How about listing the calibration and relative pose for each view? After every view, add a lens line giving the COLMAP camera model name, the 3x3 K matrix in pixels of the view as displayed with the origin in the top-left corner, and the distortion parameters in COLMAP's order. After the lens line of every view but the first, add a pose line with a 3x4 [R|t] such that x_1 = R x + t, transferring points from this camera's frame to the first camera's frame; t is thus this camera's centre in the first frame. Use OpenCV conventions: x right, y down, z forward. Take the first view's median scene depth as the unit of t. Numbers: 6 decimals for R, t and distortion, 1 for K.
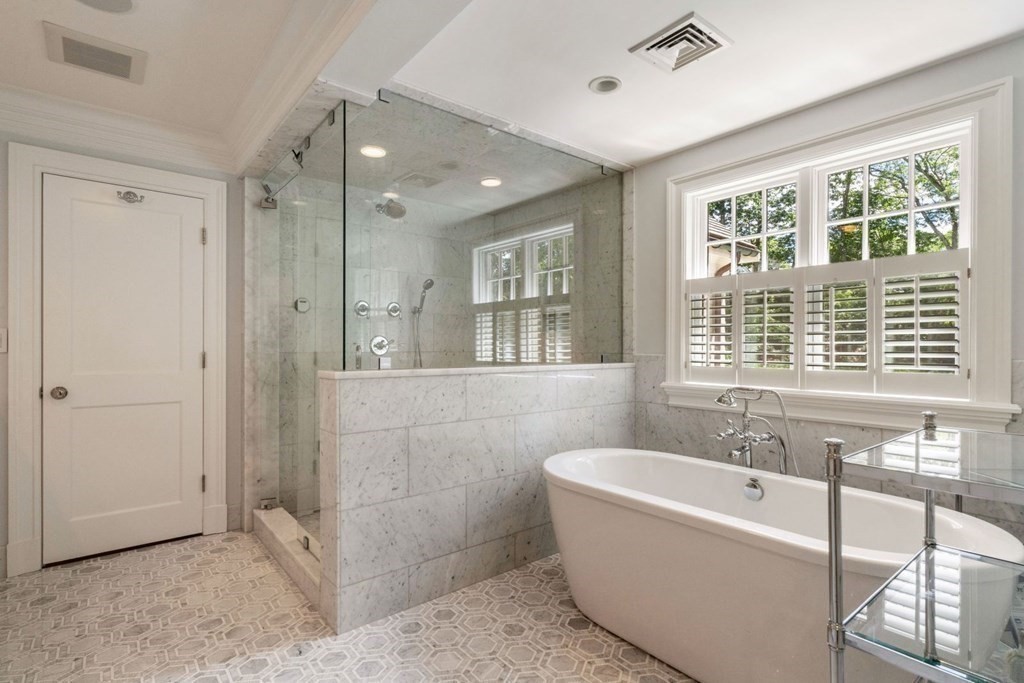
lens RADIAL K [[501.1, 0, 513.2], [0, 501.1, 347.2], [0, 0, 1]] dist [0.000791, 0.001723]
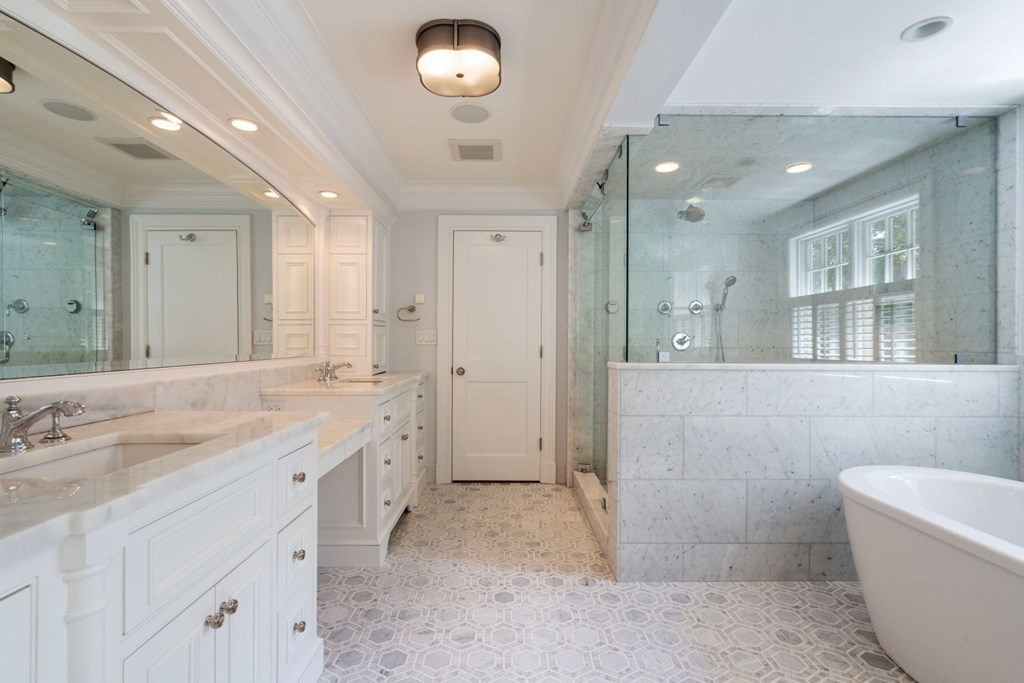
lens RADIAL K [[473.9, 0, 512.6], [0, 473.9, 339.4], [0, 0, 1]] dist [0.001326, 0.001106]
pose [[0.779666, 0.000549, -0.626195, 0.124135], [-0.005054, 0.999973, -0.005416, -0.000074], [0.626175, 0.007387, 0.779647, -0.036160]]
